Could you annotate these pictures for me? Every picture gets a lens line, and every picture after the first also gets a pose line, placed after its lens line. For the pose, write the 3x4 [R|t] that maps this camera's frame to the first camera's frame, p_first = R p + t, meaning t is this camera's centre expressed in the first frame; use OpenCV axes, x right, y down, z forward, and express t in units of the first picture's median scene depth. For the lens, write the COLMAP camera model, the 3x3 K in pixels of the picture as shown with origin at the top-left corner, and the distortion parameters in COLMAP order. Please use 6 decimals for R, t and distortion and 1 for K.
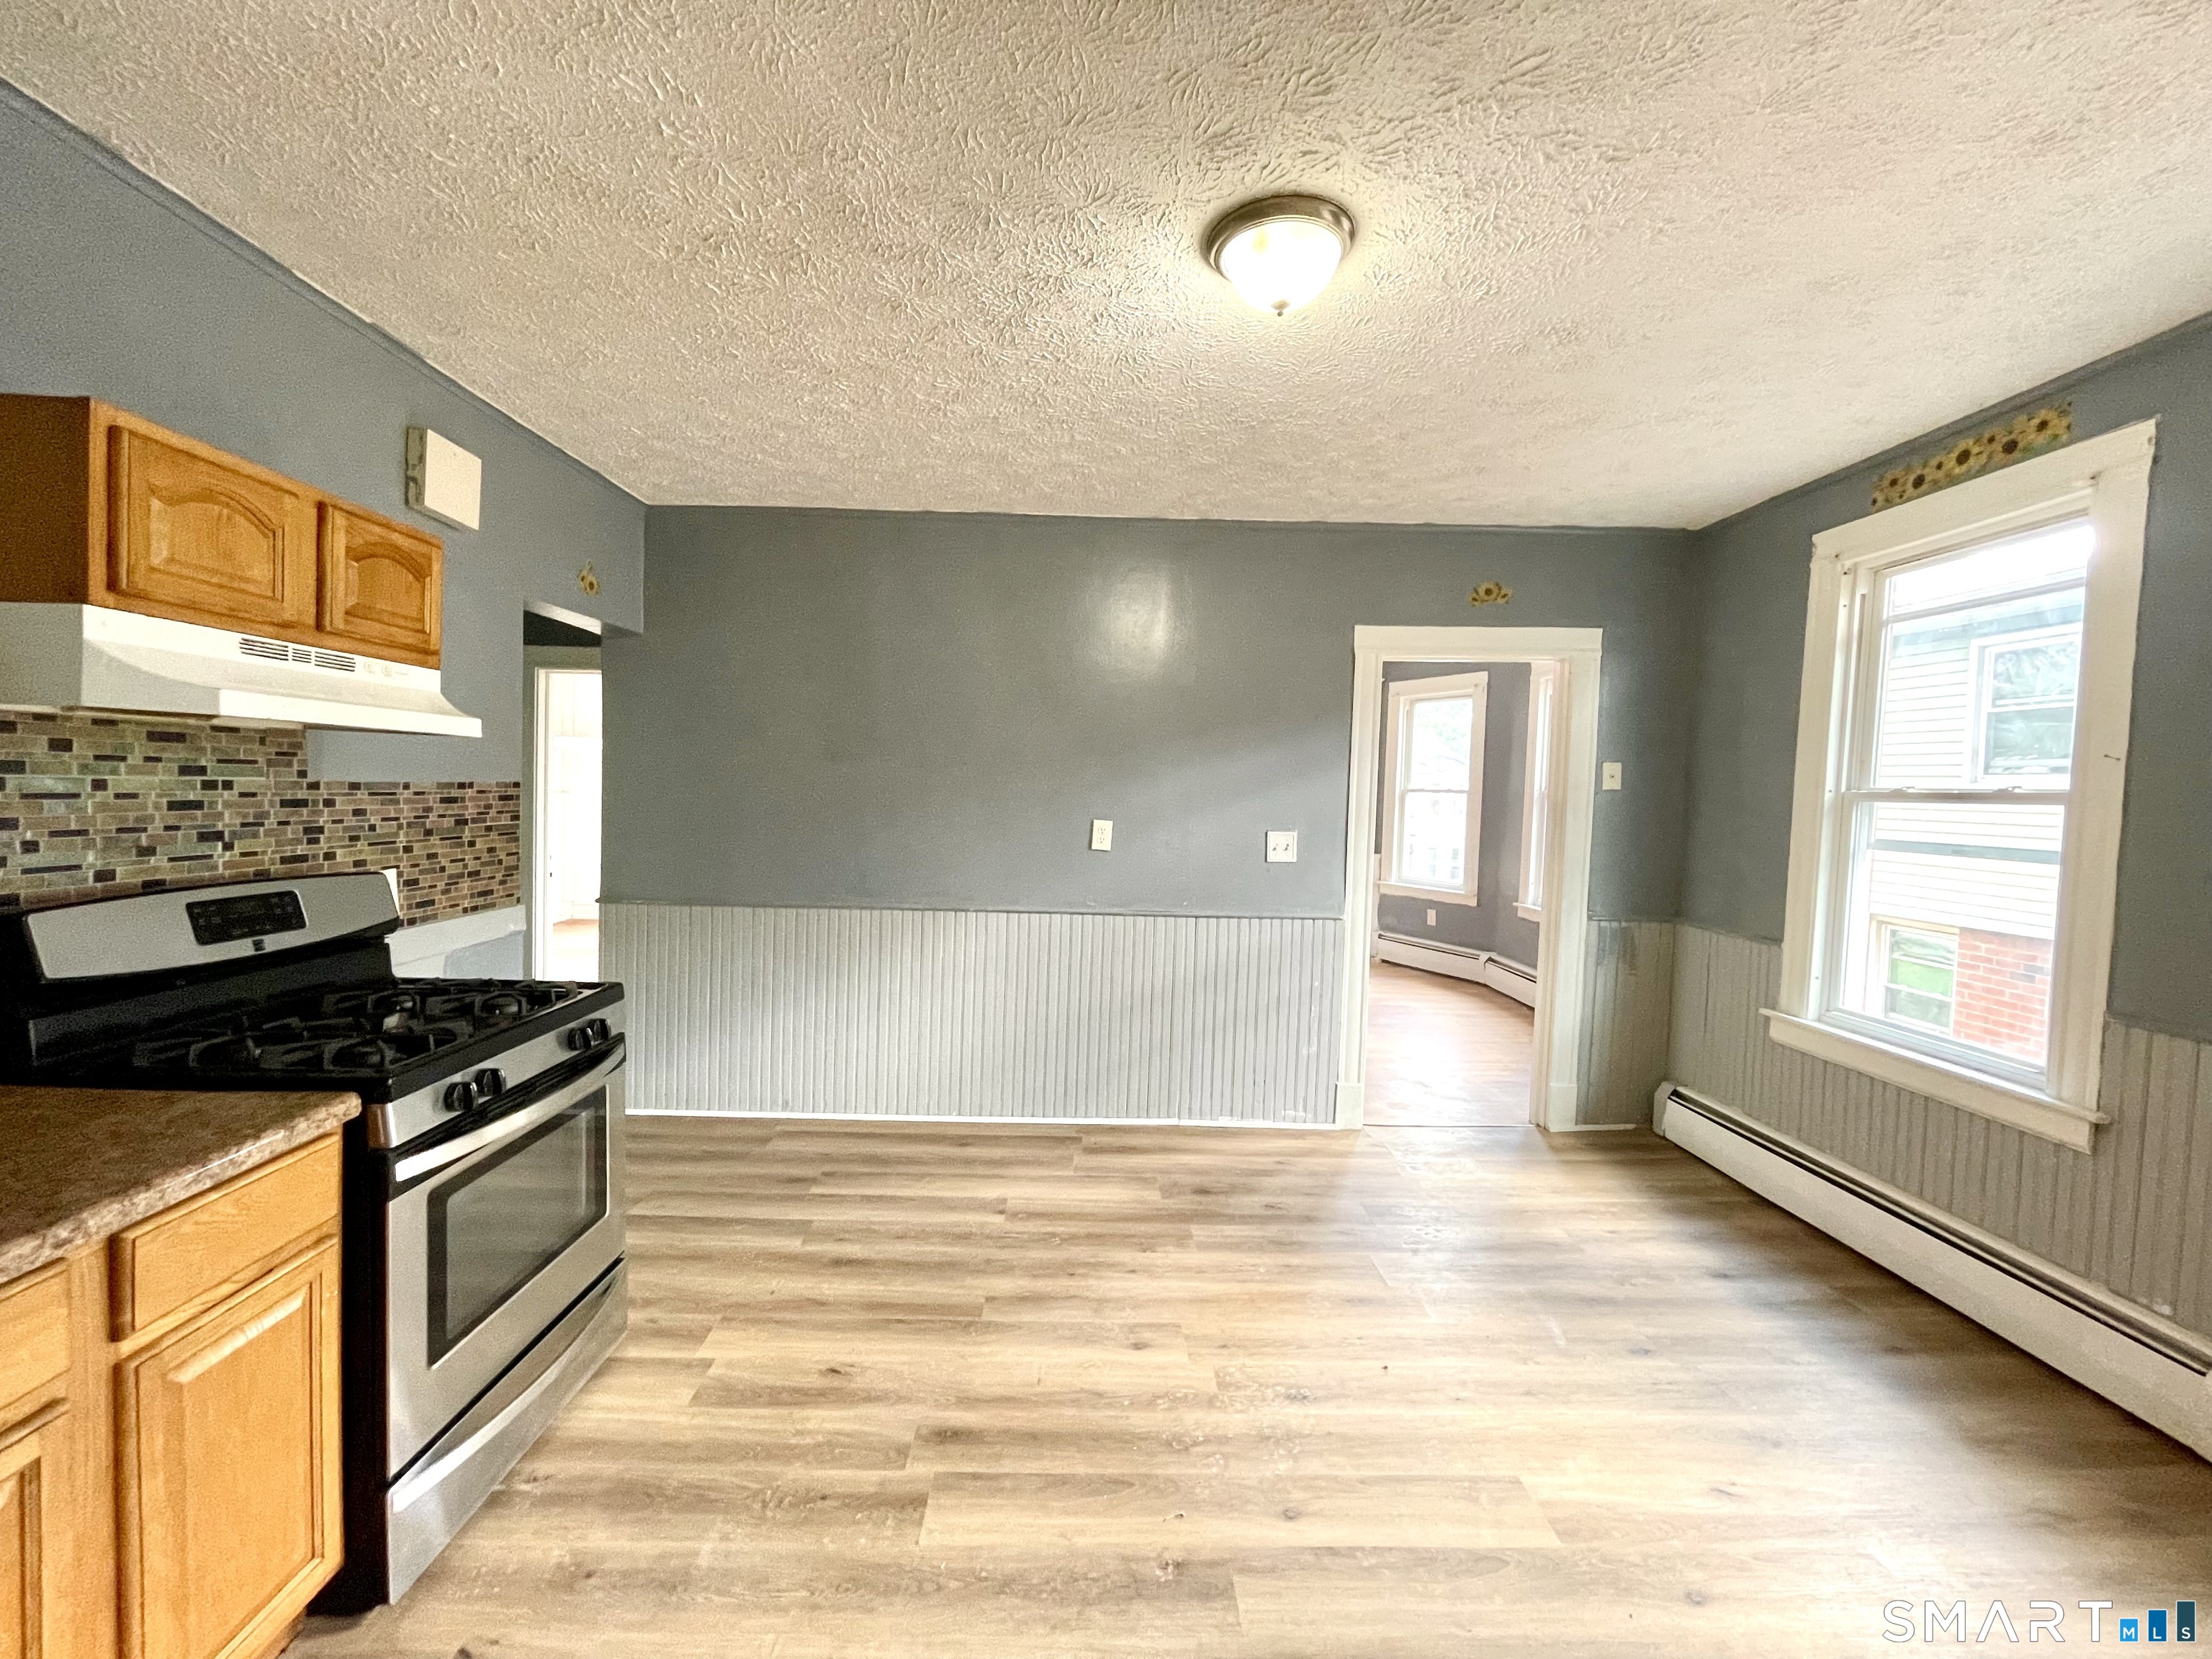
lens RADIAL K [[896.4, 0, 1089.9], [0, 896.4, 829.1], [0, 0, 1]] dist [-0.002560, 0.000064]
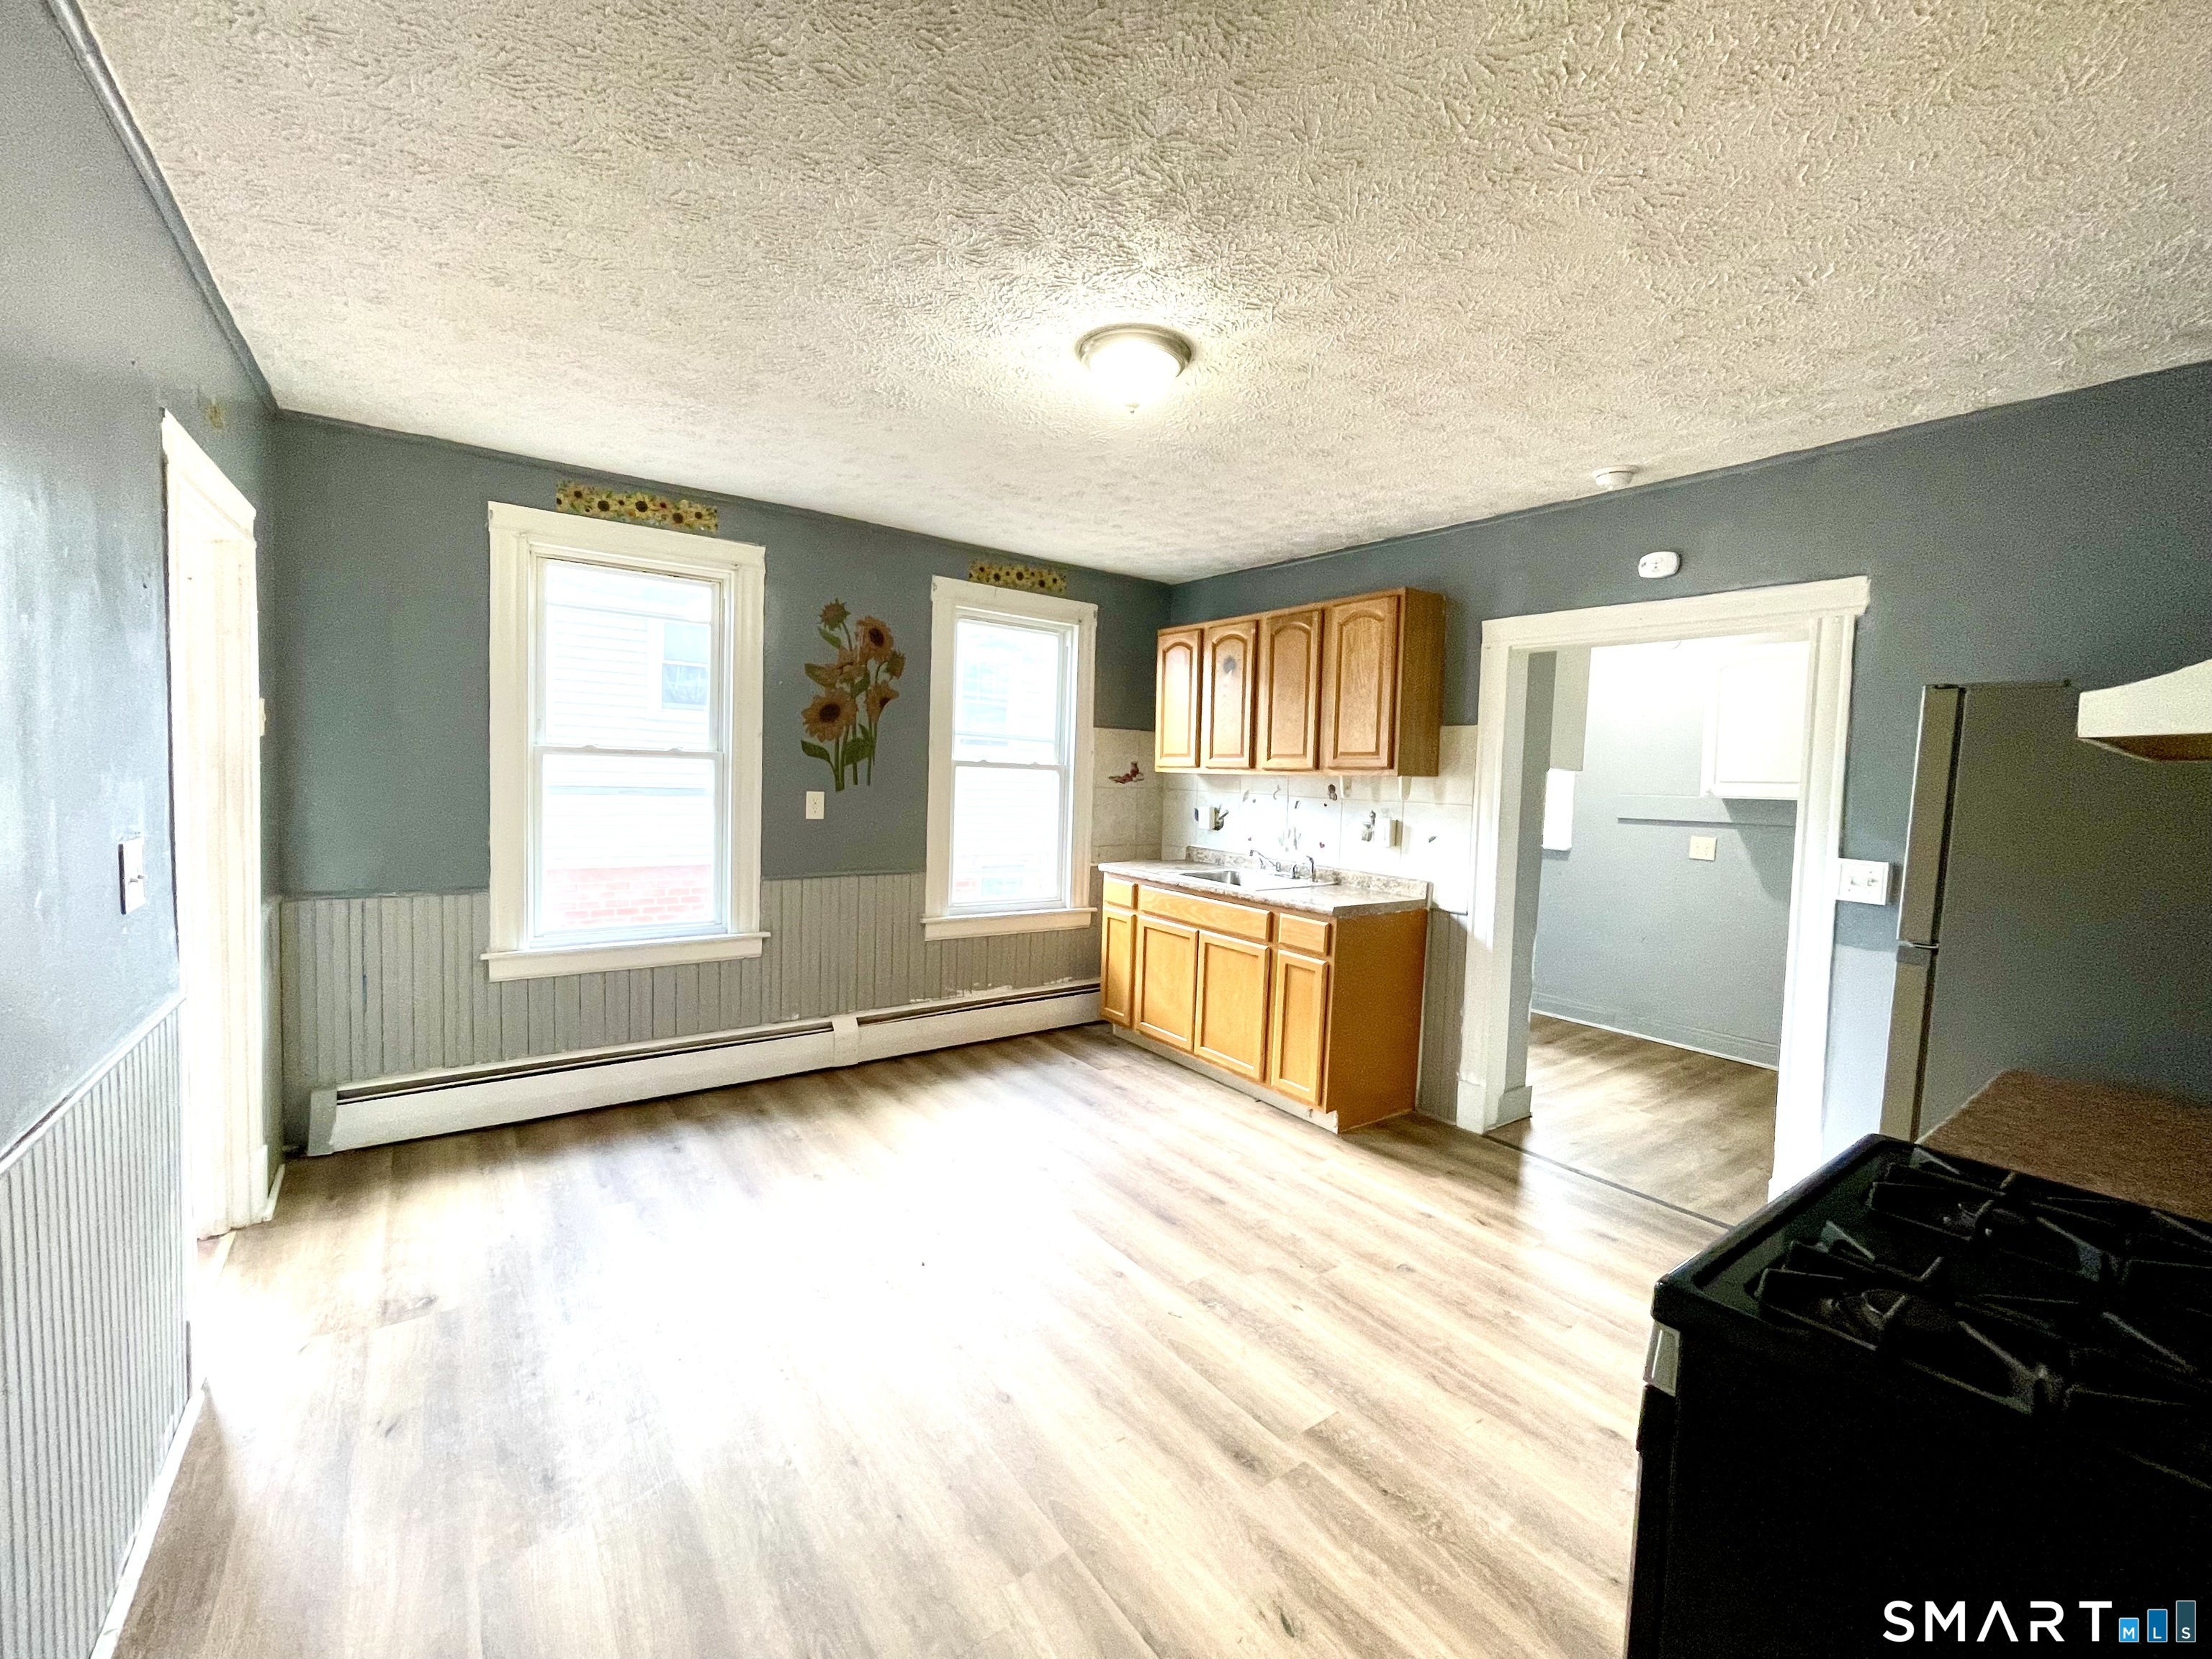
lens RADIAL K [[896.4, 0, 1091.8], [0, 896.4, 825.1], [0, 0, 1]] dist [-0.002560, 0.000064]
pose [[-0.570150, -0.092680, 0.816296, -0.641135], [-0.010748, 0.994373, 0.105391, -0.086451], [-0.821471, 0.051316, -0.567937, 1.337162]]
